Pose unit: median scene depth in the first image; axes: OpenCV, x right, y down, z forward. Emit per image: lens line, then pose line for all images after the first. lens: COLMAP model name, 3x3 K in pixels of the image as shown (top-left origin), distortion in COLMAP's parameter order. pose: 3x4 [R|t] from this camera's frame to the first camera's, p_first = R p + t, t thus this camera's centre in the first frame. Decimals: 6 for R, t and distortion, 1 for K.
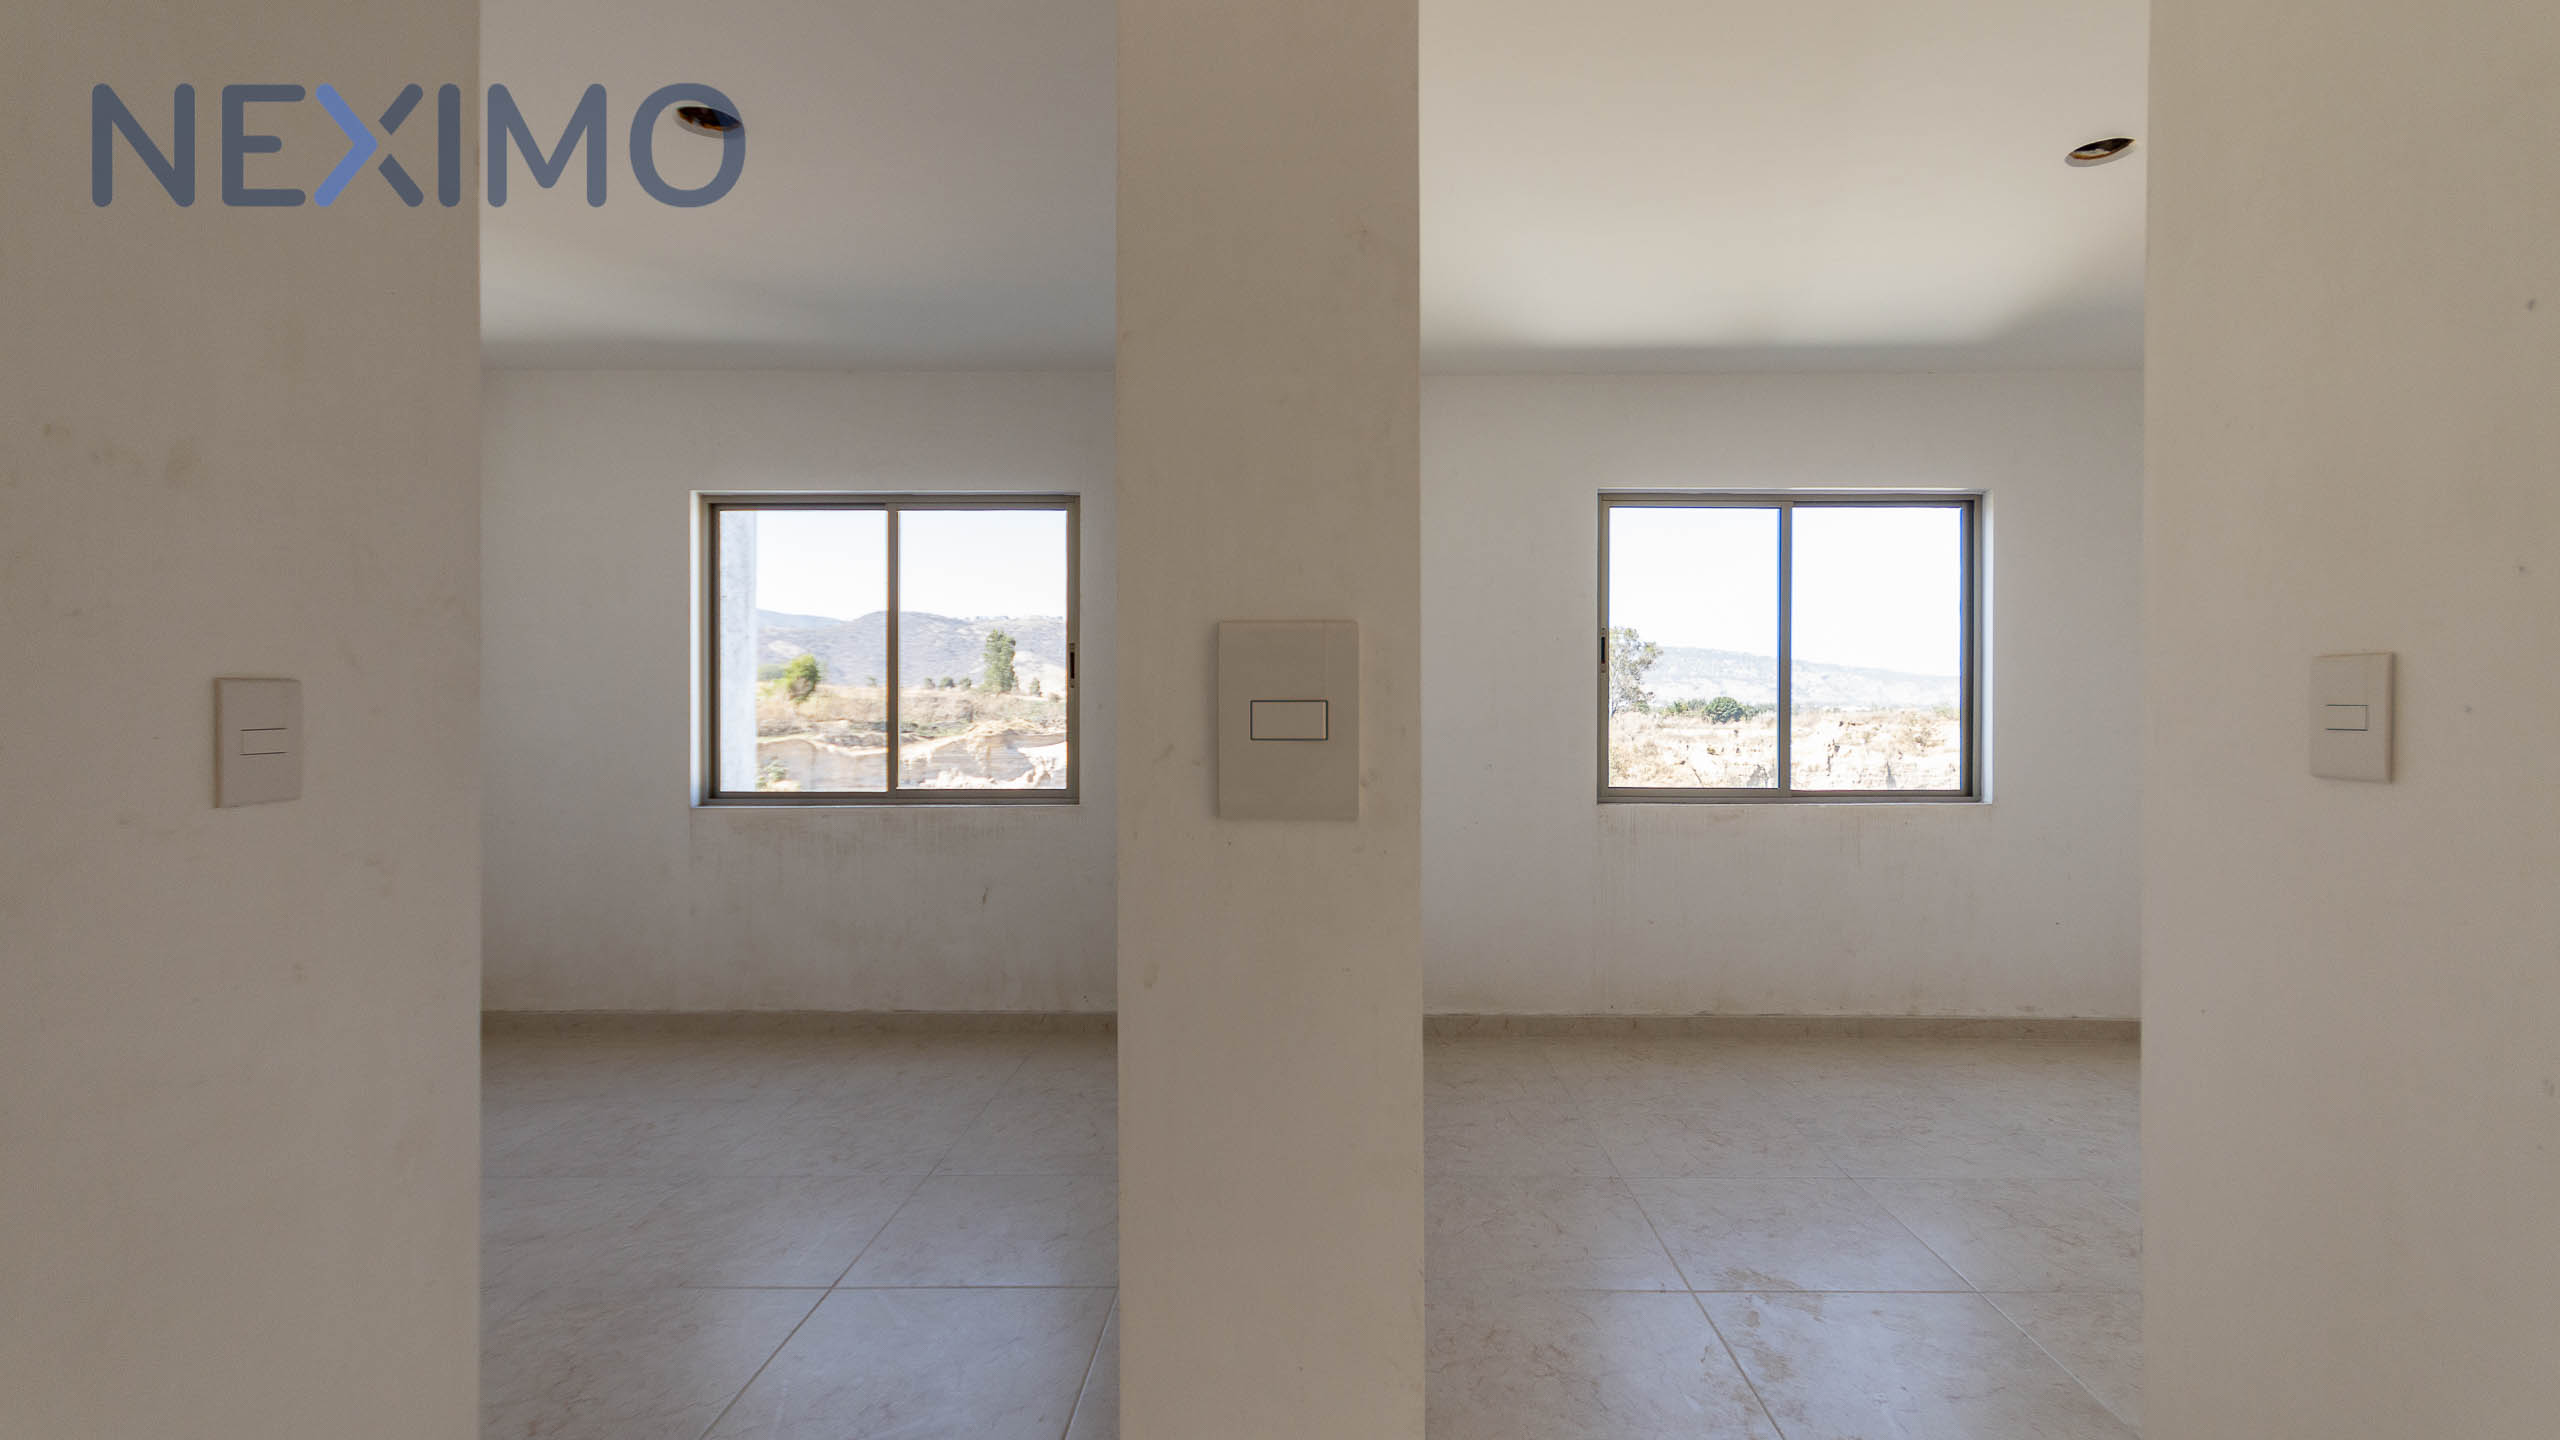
lens RADIAL K [[1178.4, 0, 1327.5], [0, 1178.4, 720.5], [0, 0, 1]] dist [0.005658, 0.000184]
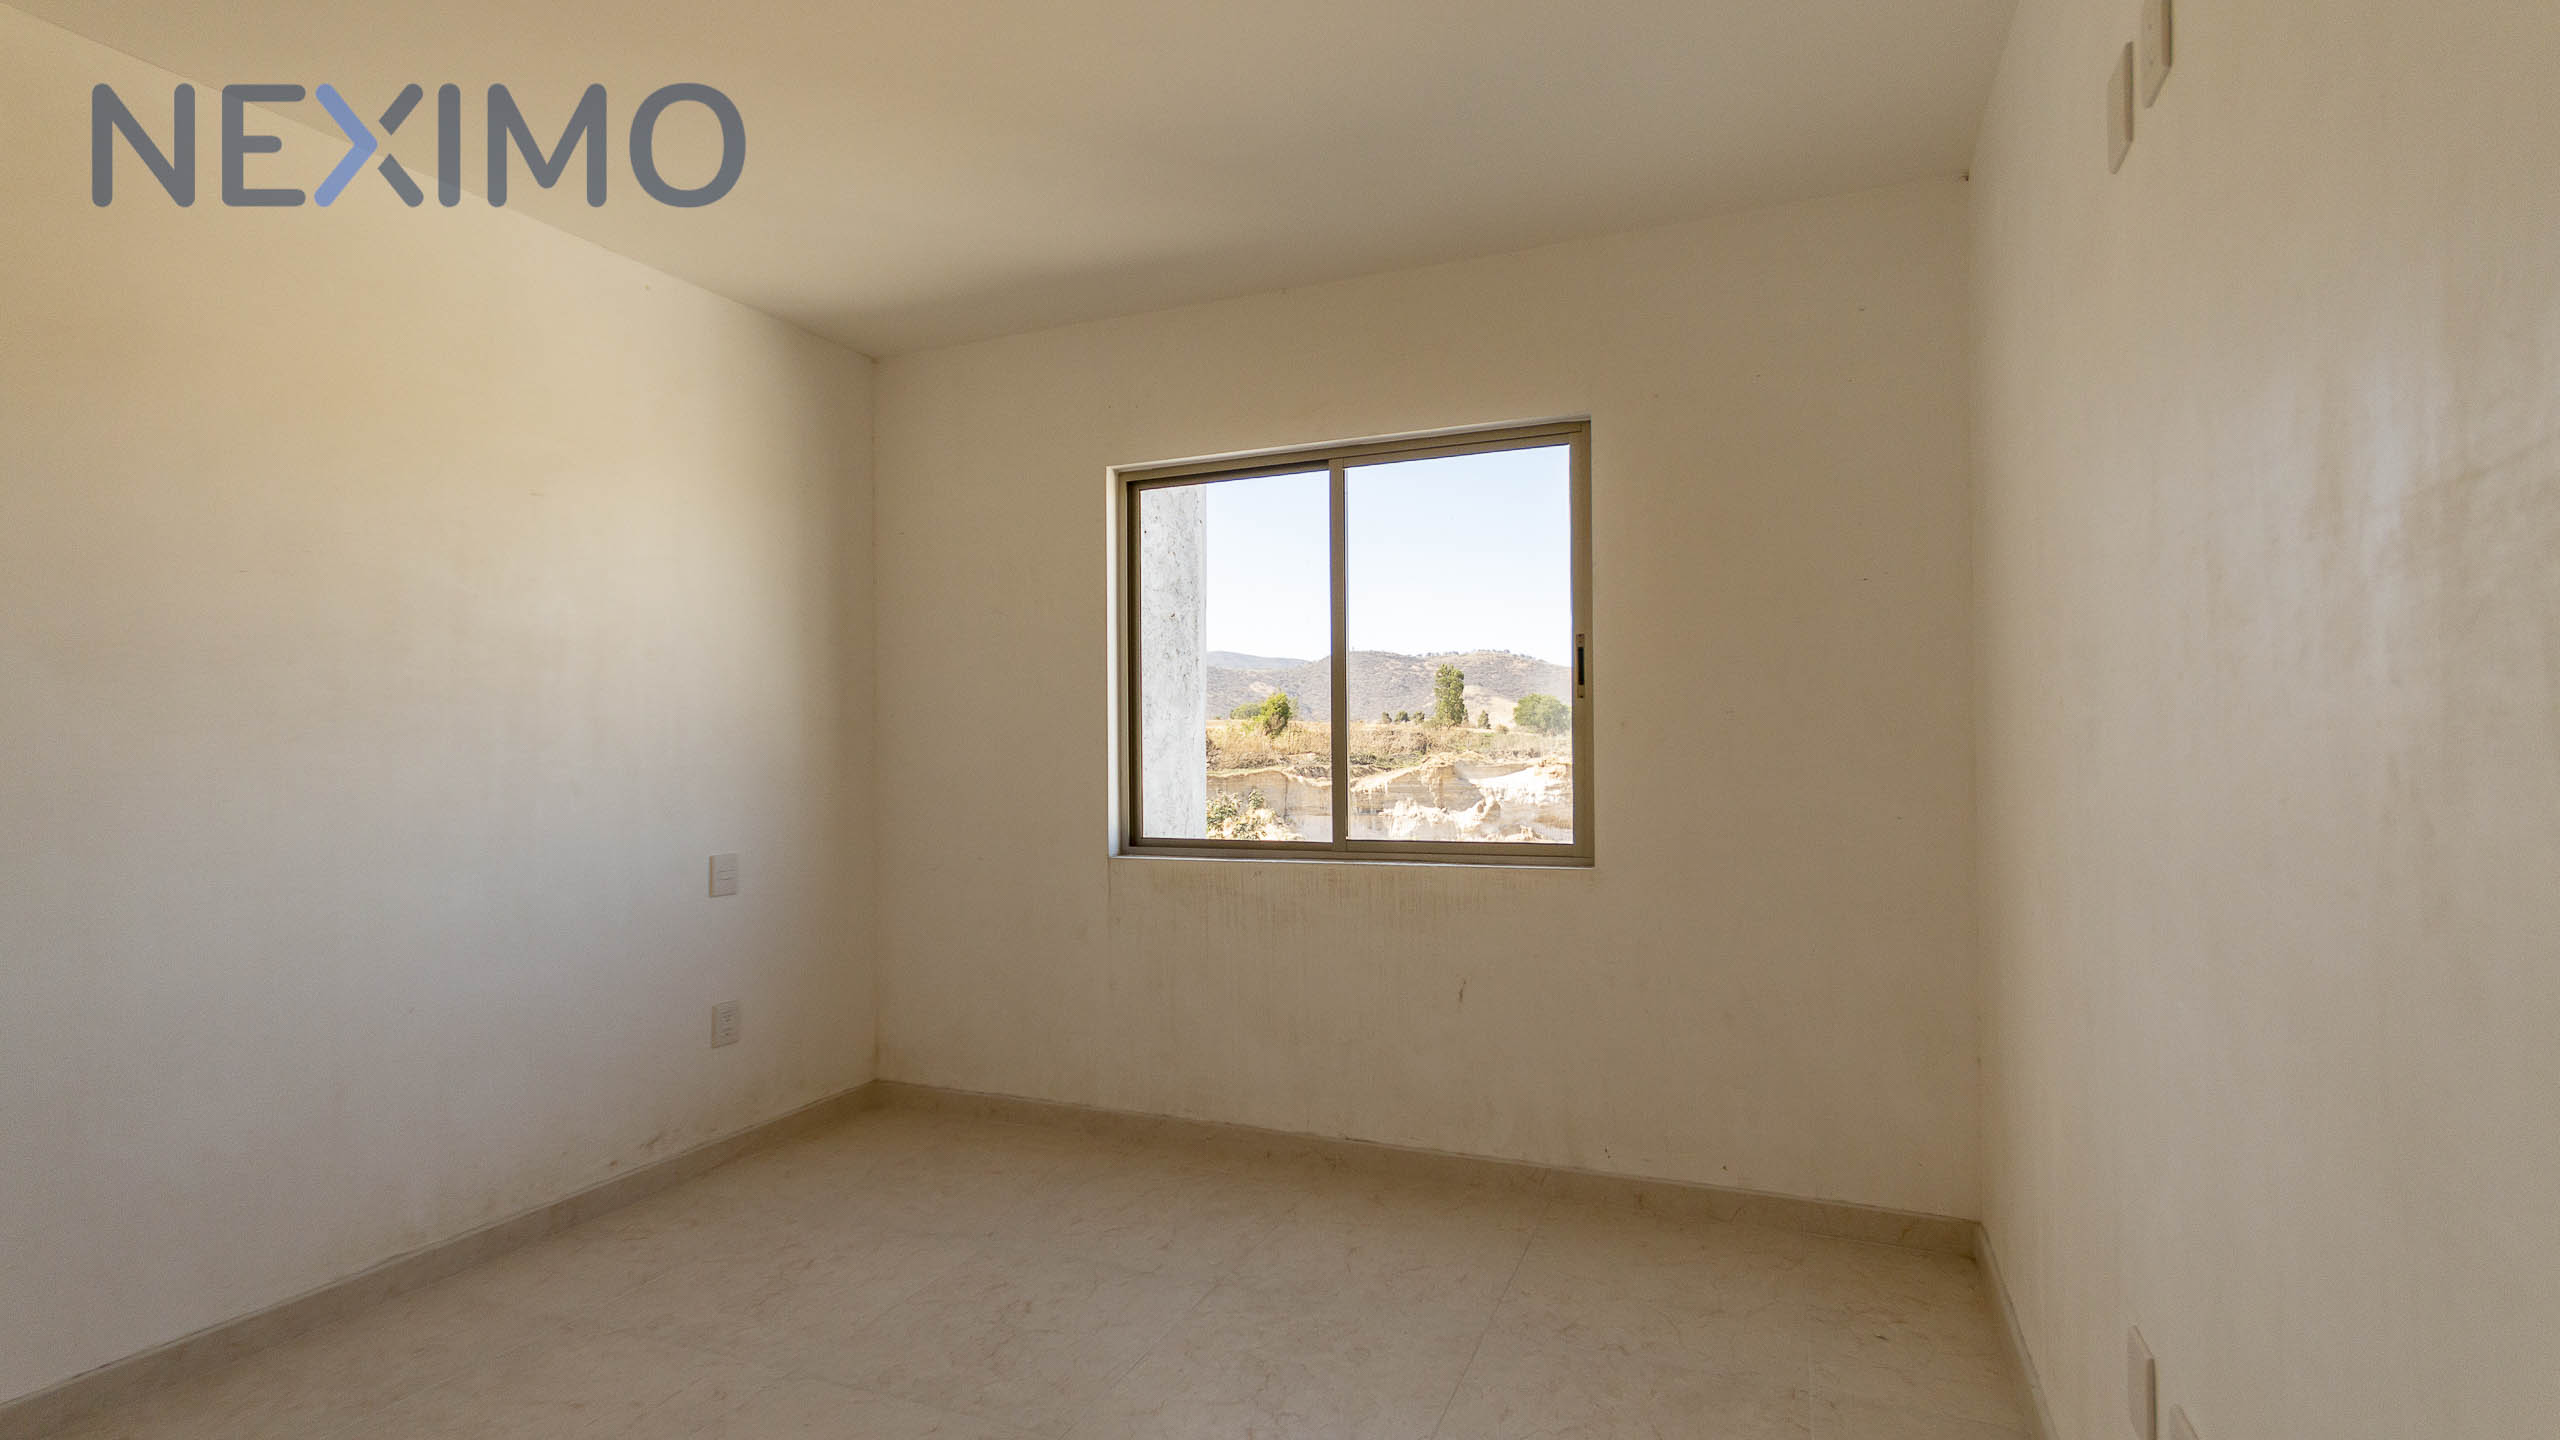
lens RADIAL K [[1178.4, 0, 1327.5], [0, 1178.4, 720.5], [0, 0, 1]] dist [0.005658, 0.000184]
pose [[0.930281, -0.016957, -0.366456, -0.100354], [0.007271, 0.999587, -0.027797, 0.003419], [0.366776, 0.023195, 0.930020, 0.297683]]
